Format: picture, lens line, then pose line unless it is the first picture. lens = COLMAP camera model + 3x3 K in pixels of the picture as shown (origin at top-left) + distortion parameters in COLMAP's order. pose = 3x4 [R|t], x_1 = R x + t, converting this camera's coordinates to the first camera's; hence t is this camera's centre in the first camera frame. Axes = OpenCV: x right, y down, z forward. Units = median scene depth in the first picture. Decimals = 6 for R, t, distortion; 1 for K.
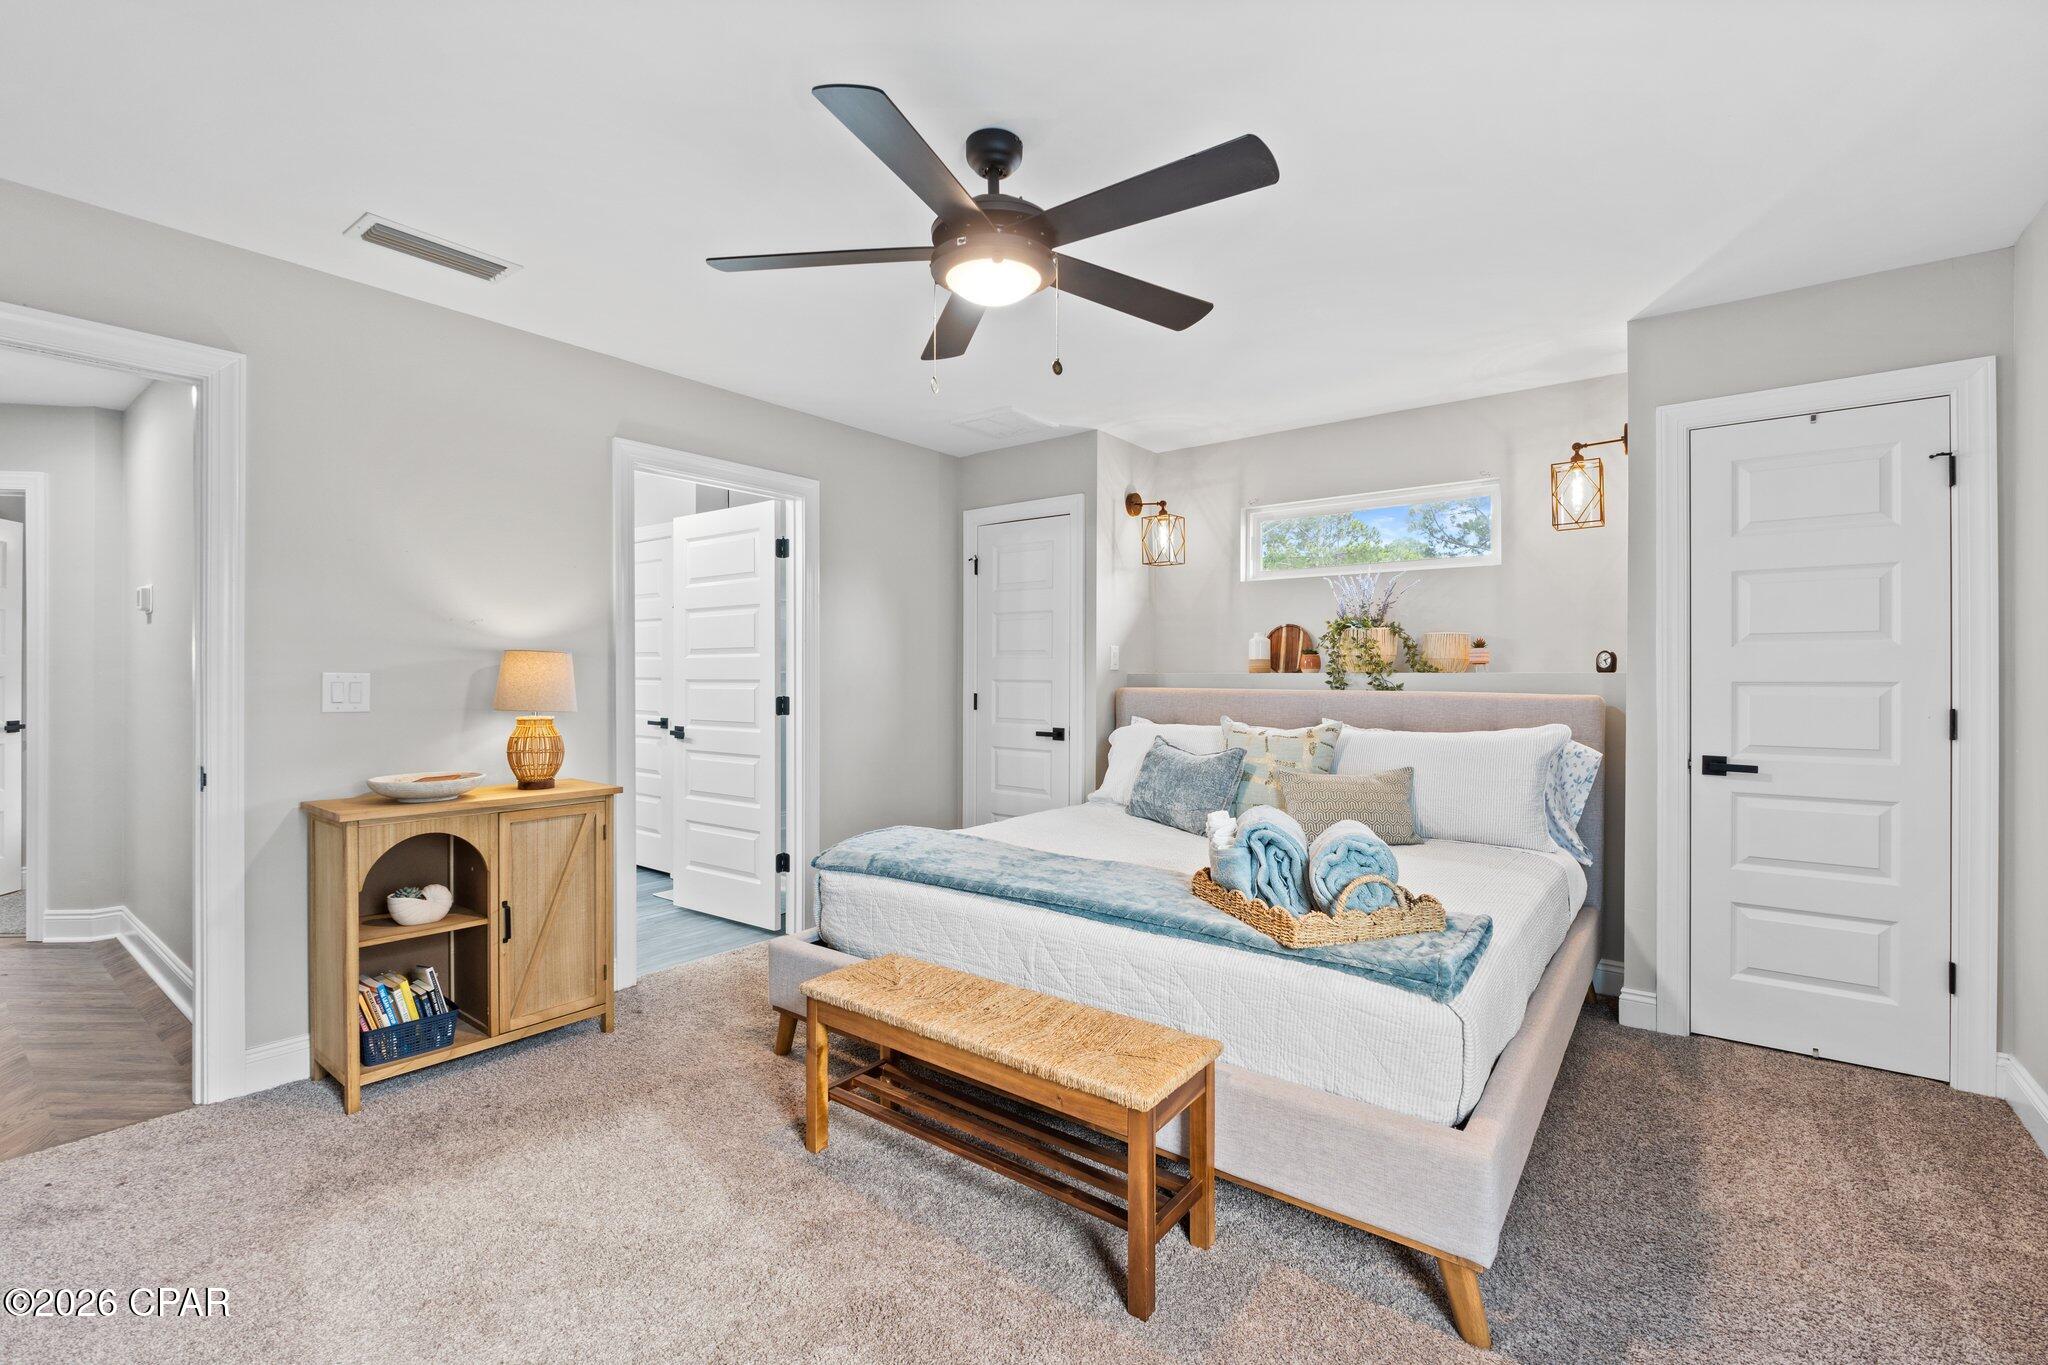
lens RADIAL K [[867.6, 0, 1022.8], [0, 867.6, 681.7], [0, 0, 1]] dist [-0.011641, -0.000066]
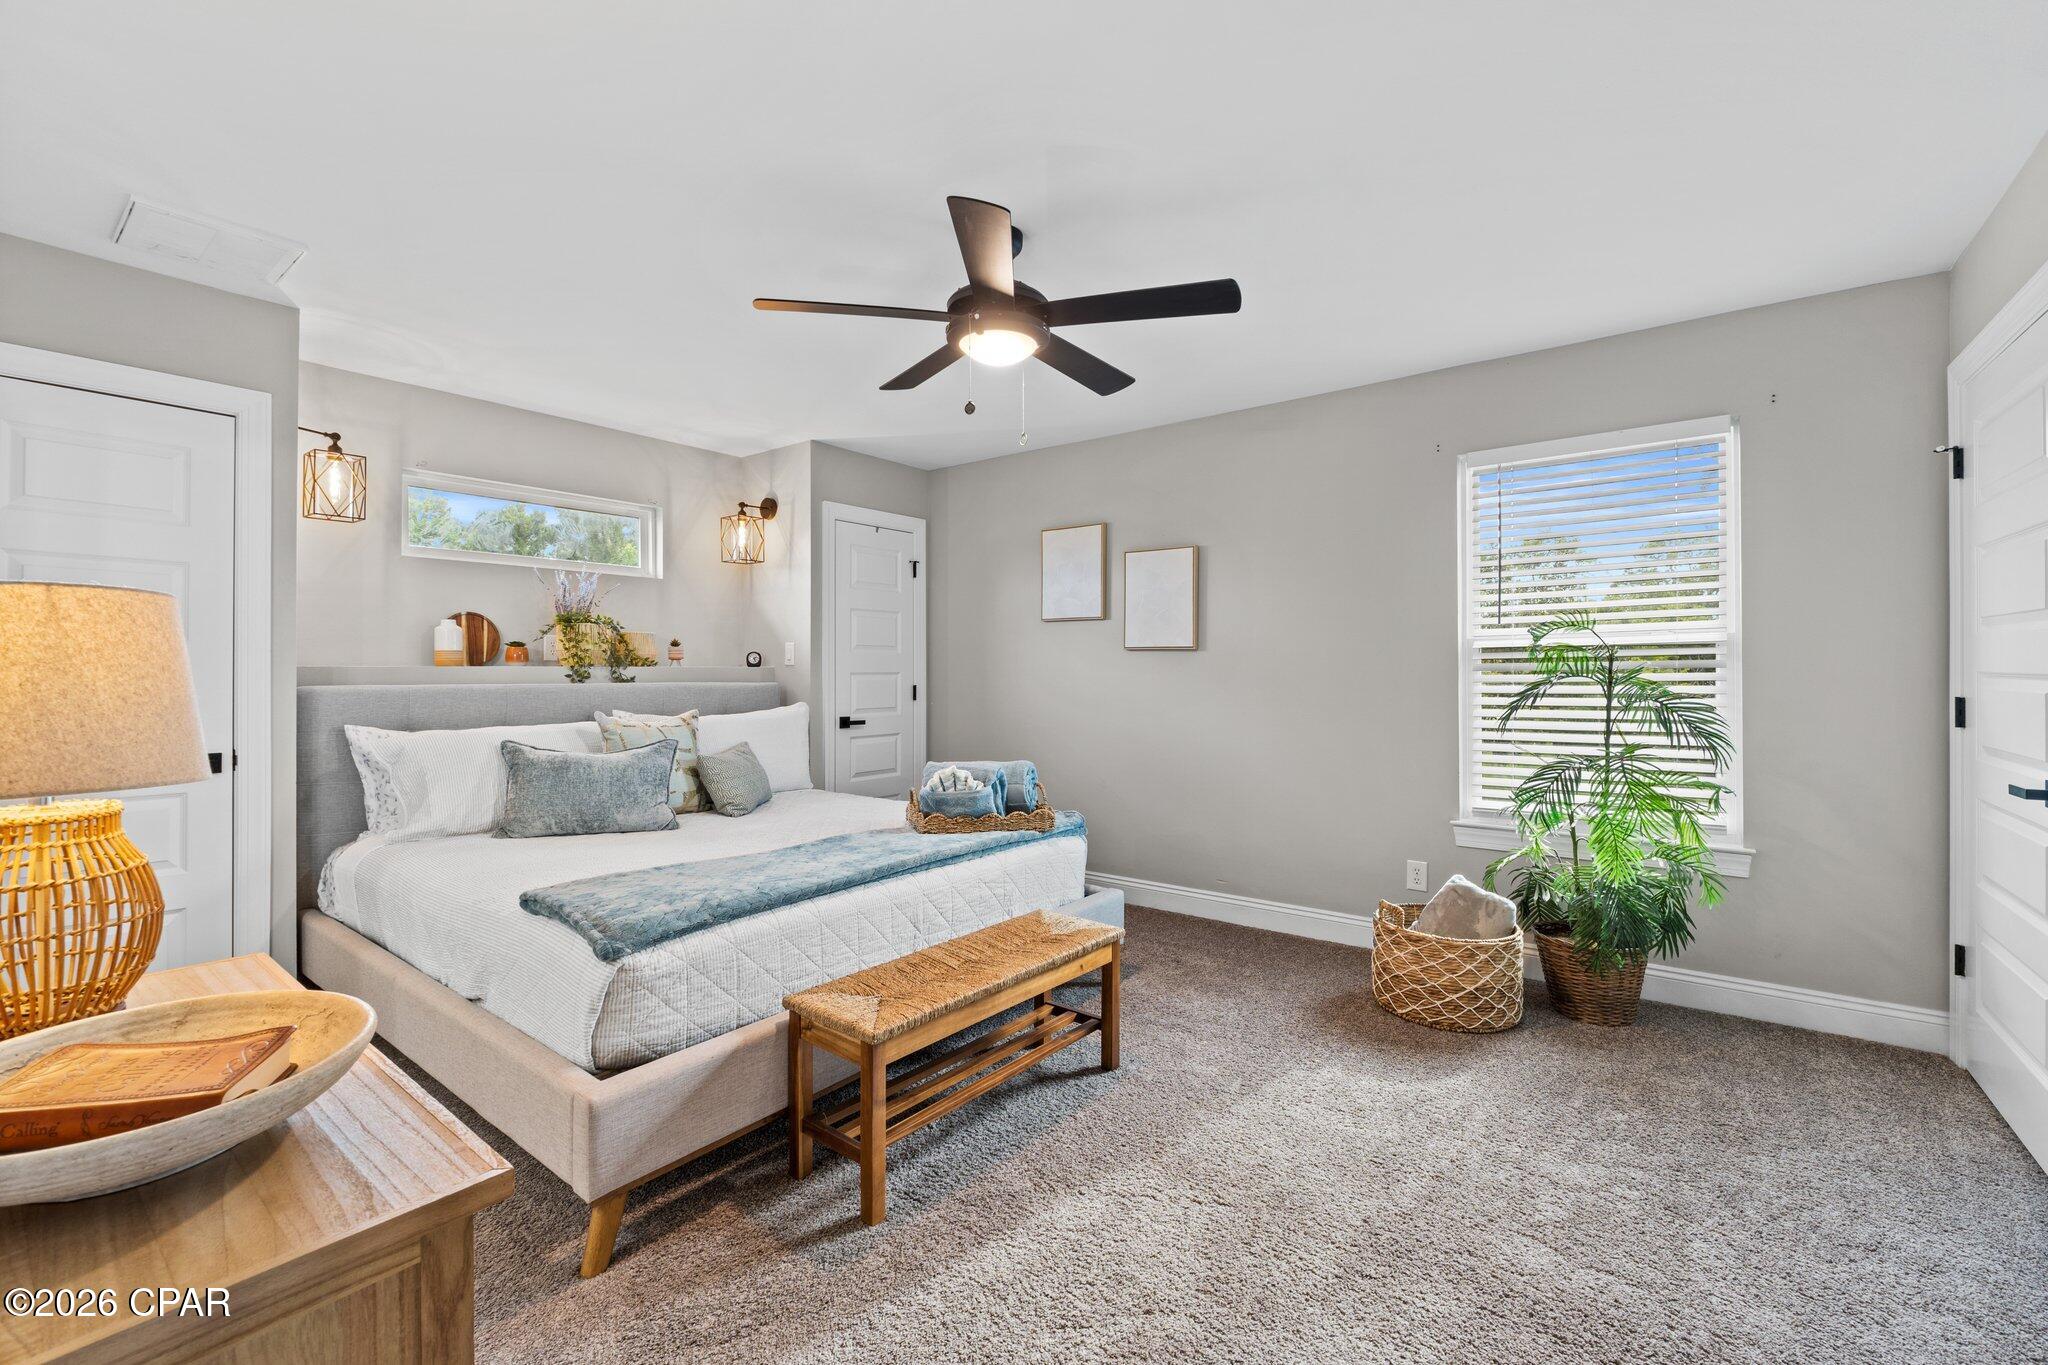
lens RADIAL K [[867.6, 0, 952.8], [0, 867.6, 669.6], [0, 0, 1]] dist [-0.011641, -0.000066]
pose [[0.050628, 0.000068, 0.998718, -0.852867], [0.006632, 0.999978, -0.000404, -0.004066], [-0.998696, 0.006644, 0.050626, 0.679925]]
